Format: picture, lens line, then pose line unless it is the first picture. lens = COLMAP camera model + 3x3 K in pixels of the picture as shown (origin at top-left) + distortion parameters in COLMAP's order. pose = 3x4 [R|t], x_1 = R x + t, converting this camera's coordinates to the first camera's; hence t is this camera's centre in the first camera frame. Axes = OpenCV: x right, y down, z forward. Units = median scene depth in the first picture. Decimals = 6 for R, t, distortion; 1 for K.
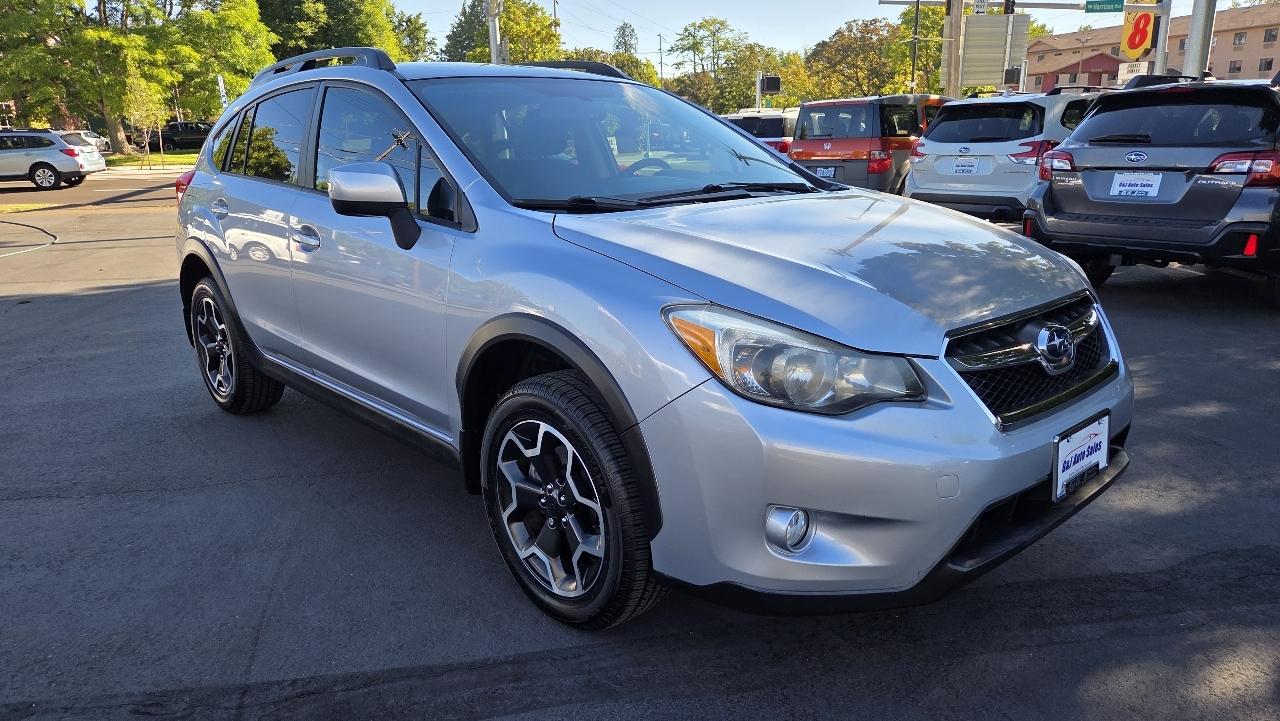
lens RADIAL K [[836.0, 0, 632.8], [0, 836.0, 375.1], [0, 0, 1]] dist [0.055454, -0.041073]
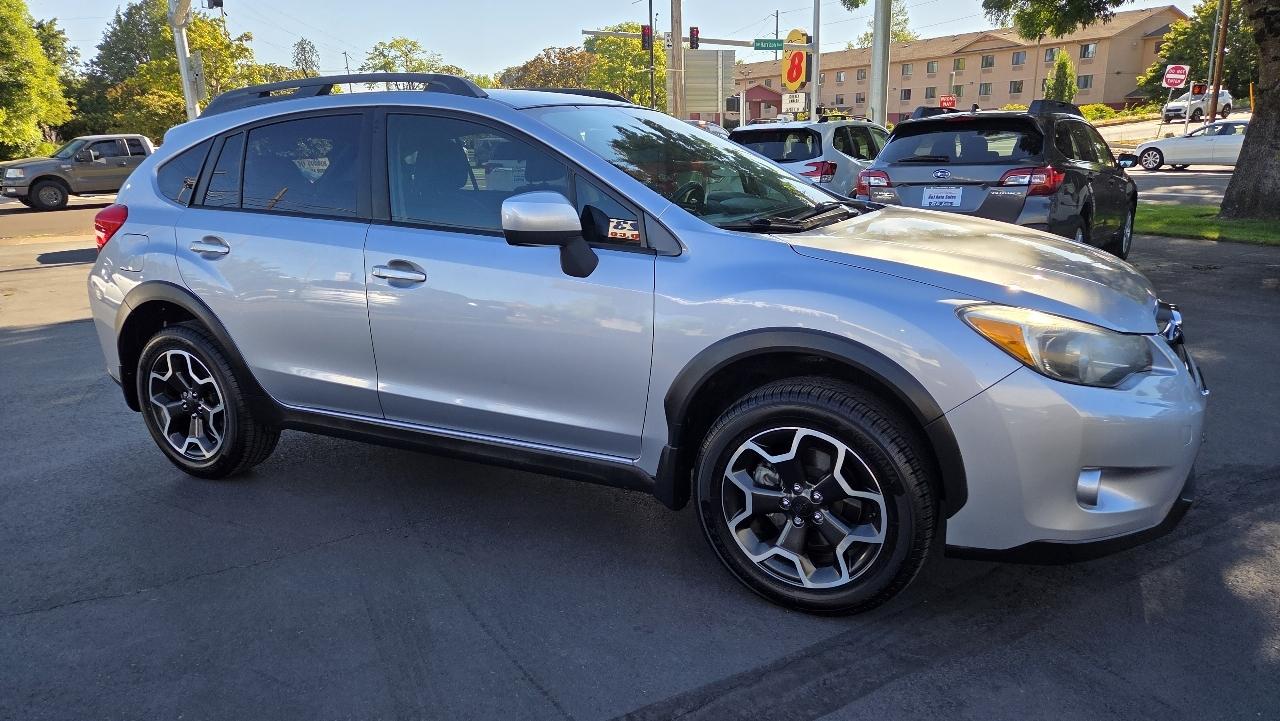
lens RADIAL K [[836.0, 0, 629.7], [0, 836.0, 364.7], [0, 0, 1]] dist [0.055454, -0.041073]
pose [[0.941277, -0.089197, 0.325639, -0.356874], [0.100325, 0.994801, -0.017505, -0.014625], [-0.322385, 0.049147, 0.945332, 0.028627]]
